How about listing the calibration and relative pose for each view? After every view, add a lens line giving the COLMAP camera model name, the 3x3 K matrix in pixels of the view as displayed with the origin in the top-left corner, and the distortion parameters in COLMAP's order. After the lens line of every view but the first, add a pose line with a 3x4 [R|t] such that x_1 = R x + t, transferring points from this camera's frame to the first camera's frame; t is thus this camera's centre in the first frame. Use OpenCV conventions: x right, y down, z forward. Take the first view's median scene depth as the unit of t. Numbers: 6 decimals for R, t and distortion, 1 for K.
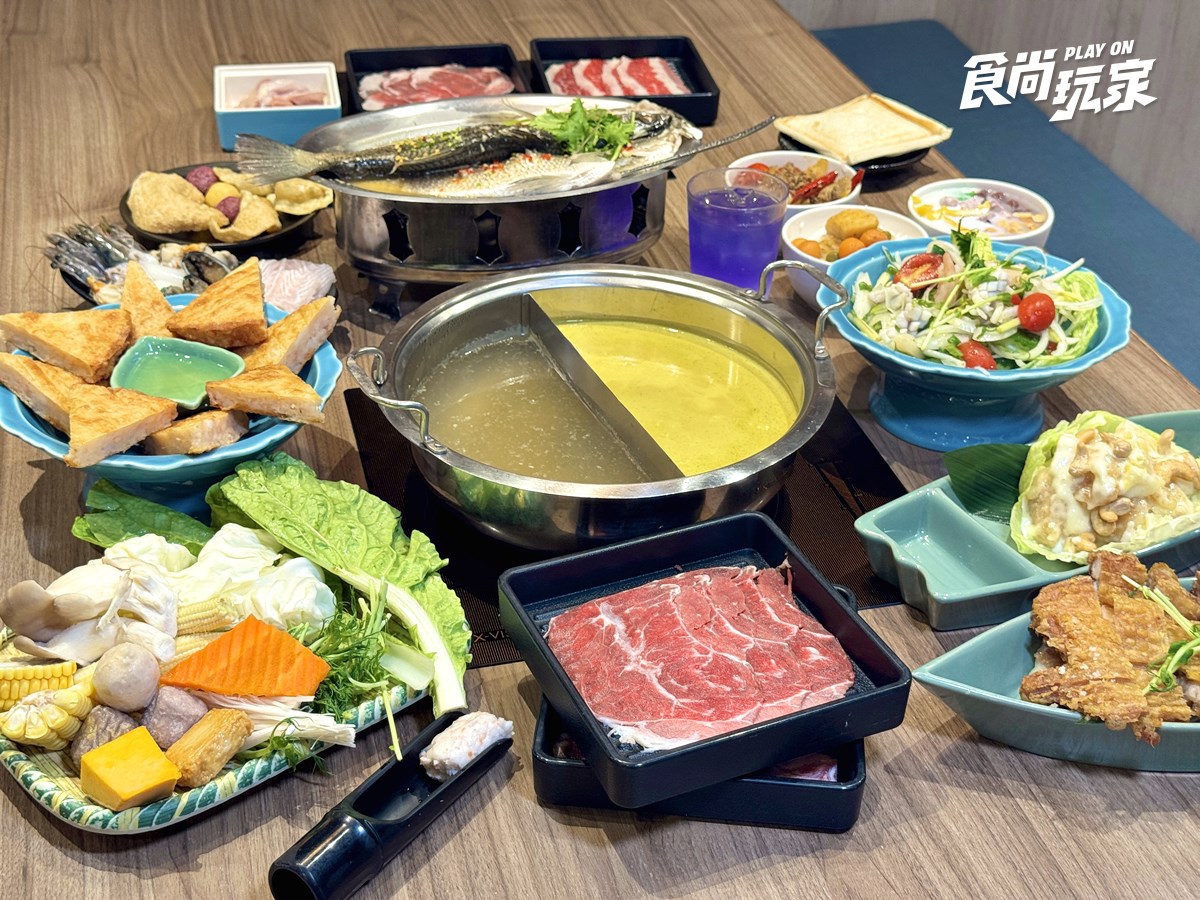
lens RADIAL K [[1771.8, 0, 600.0], [0, 1771.8, 450.0], [0, 0, 1]] dist [0.187049, -0.811088]
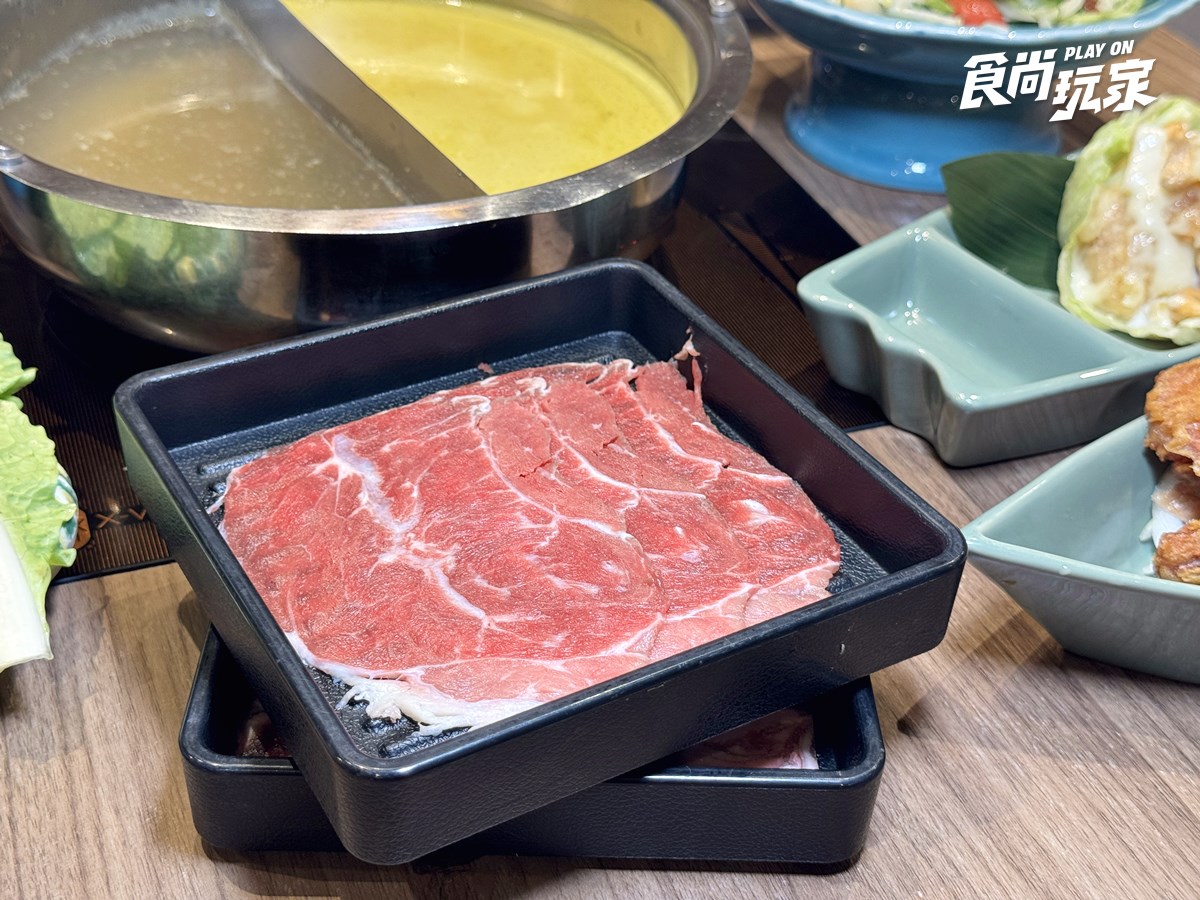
lens RADIAL K [[1771.8, 0, 600.0], [0, 1771.8, 450.0], [0, 0, 1]] dist [0.187049, -0.811088]
pose [[0.994466, -0.044304, 0.095261, 0.028022], [0.039401, 0.997830, 0.052751, 0.067663], [-0.097392, -0.048706, 0.994054, 0.496961]]
